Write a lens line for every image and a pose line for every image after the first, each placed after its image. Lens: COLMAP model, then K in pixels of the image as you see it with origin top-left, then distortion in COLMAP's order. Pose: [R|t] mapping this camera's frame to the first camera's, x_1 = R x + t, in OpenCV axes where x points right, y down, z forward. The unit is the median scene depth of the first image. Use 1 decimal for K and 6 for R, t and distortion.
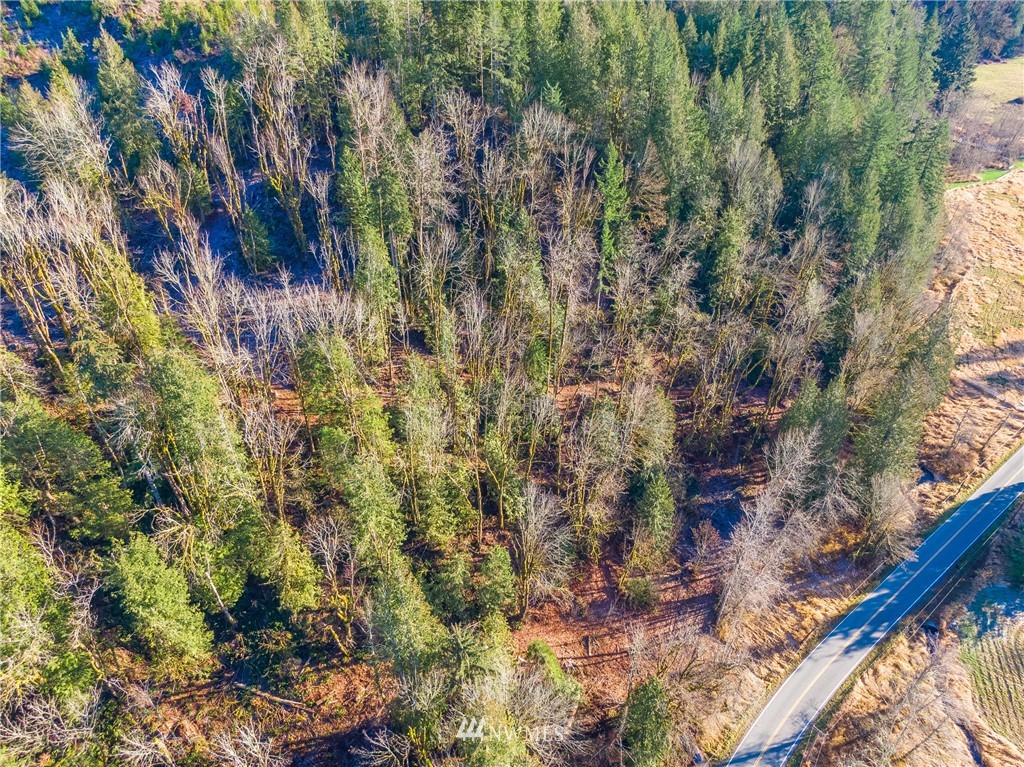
lens RADIAL K [[726.4, 0, 515.5], [0, 726.4, 385.9], [0, 0, 1]] dist [-0.003050, 0.000951]
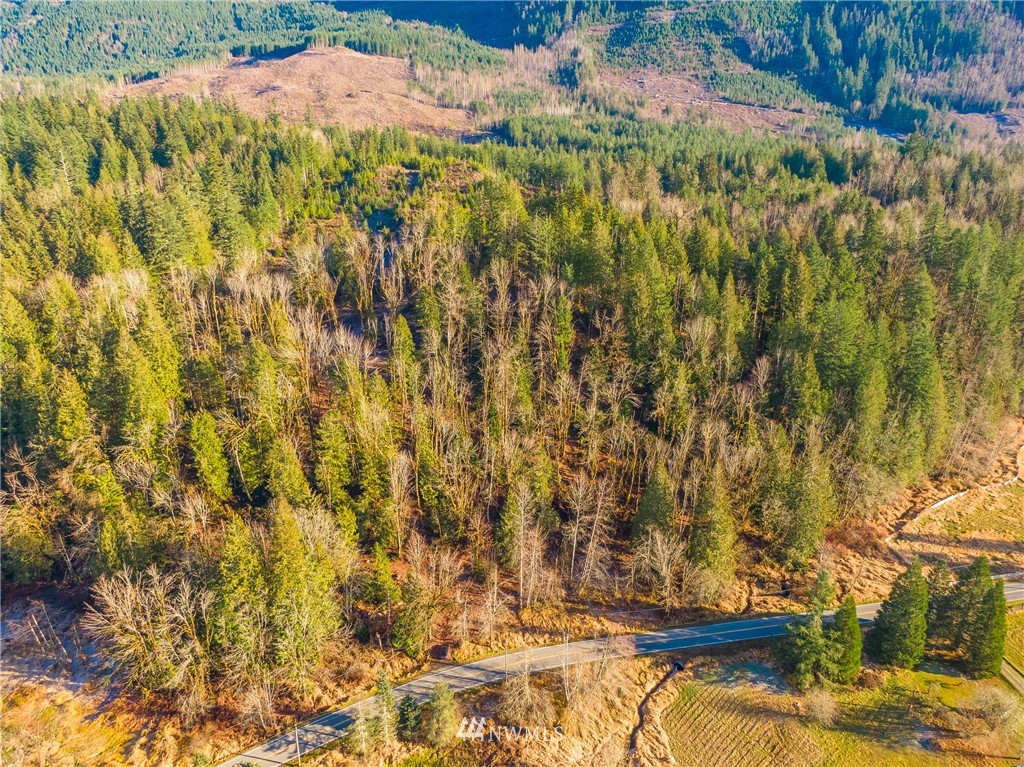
lens RADIAL K [[730.3, 0, 512.8], [0, 730.3, 380.7], [0, 0, 1]] dist [-0.001874, -0.000967]
pose [[0.888373, 0.161516, -0.429773, 0.664173], [-0.282342, 0.930341, -0.233984, 0.214148], [0.362044, 0.329208, 0.872093, -0.315536]]
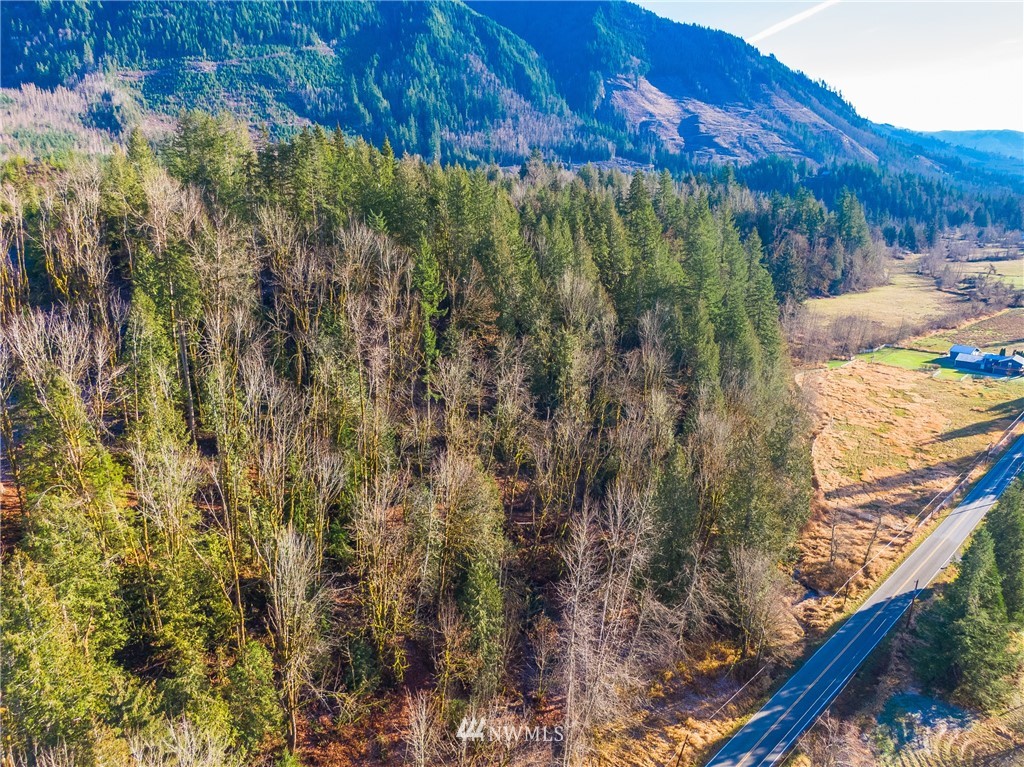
lens RADIAL K [[730.3, 0, 512.8], [0, 730.3, 380.7], [0, 0, 1]] dist [-0.001874, -0.000967]
pose [[0.993518, -0.024897, 0.110918, 0.124370], [0.065597, 0.922443, -0.380520, 0.210039], [-0.092842, 0.385329, 0.918097, 0.132903]]
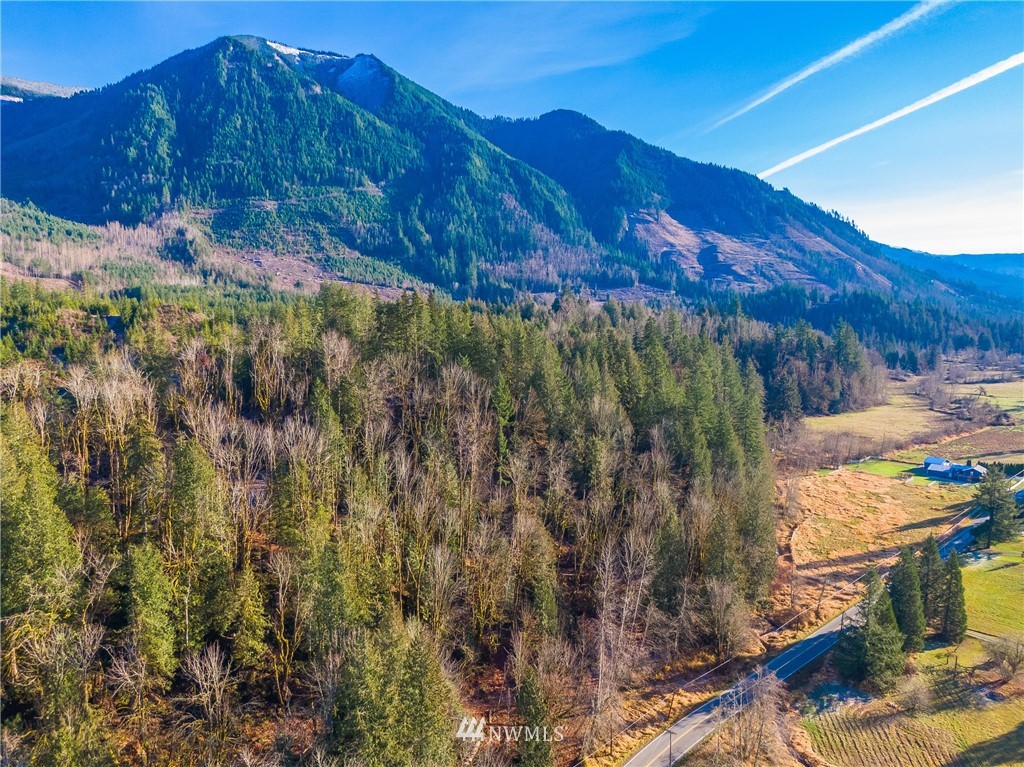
lens RADIAL K [[721.9, 0, 512.0], [0, 721.9, 383.5], [0, 0, 1]] dist [0.044319, -0.078126]
pose [[0.997227, -0.001872, 0.074396, 0.041075], [0.040394, 0.853225, -0.519977, 0.408480], [-0.062503, 0.521540, 0.850934, -0.228003]]
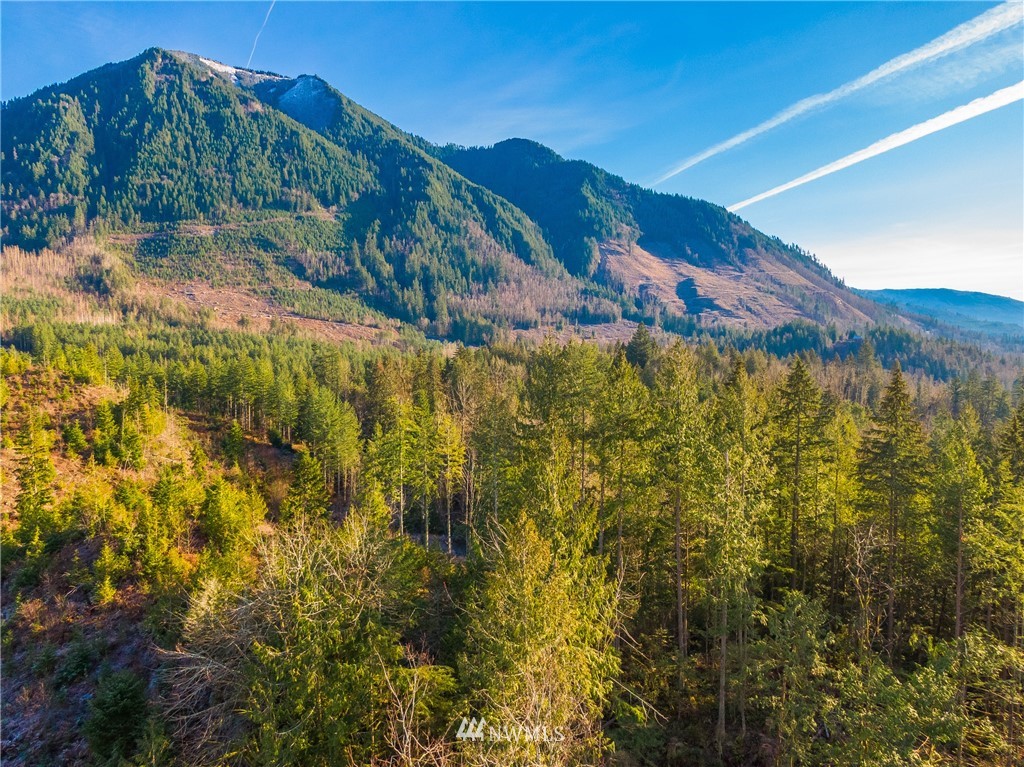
lens RADIAL K [[726.6, 0, 512.6], [0, 726.6, 385.4], [0, 0, 1]] dist [0.027795, -0.036010]
pose [[0.987242, -0.007712, 0.159037, -0.362404], [0.095361, 0.828513, -0.551790, -0.439414], [-0.127509, 0.559916, 0.818679, 0.778917]]
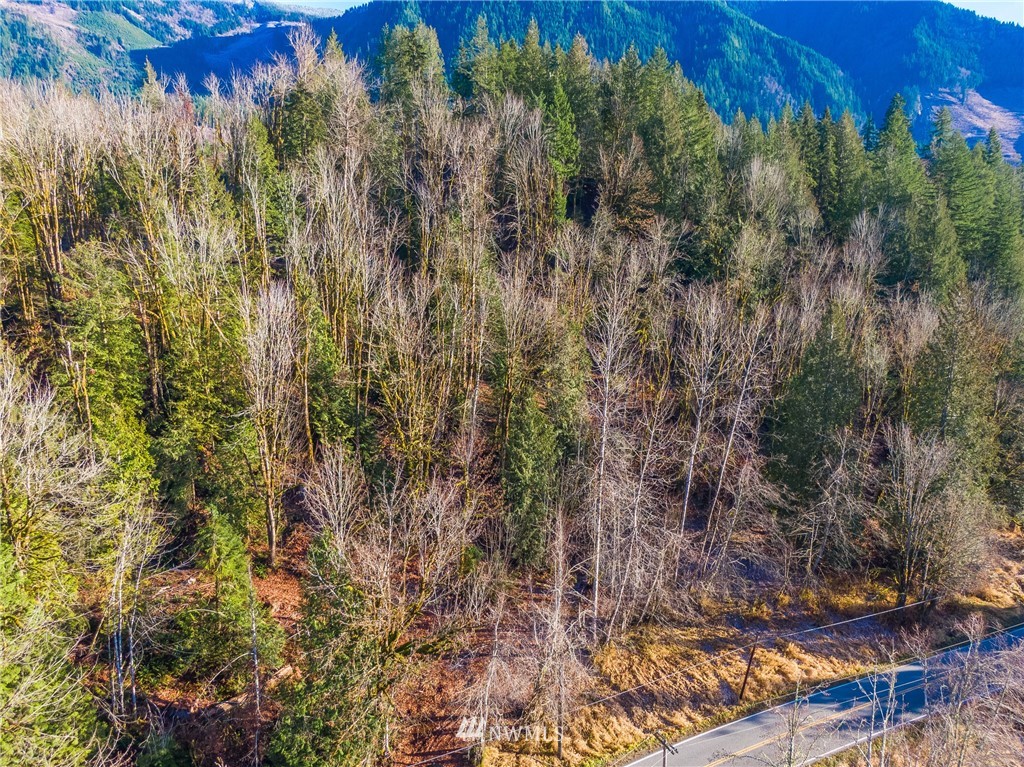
lens RADIAL K [[733.5, 0, 513.6], [0, 733.5, 380.8], [0, 0, 1]] dist [-0.010374, 0.005218]
pose [[0.965152, 0.057144, -0.255373, 0.292119], [-0.161323, 0.898302, -0.408691, 0.322708], [0.206048, 0.435646, 0.876217, 0.327846]]
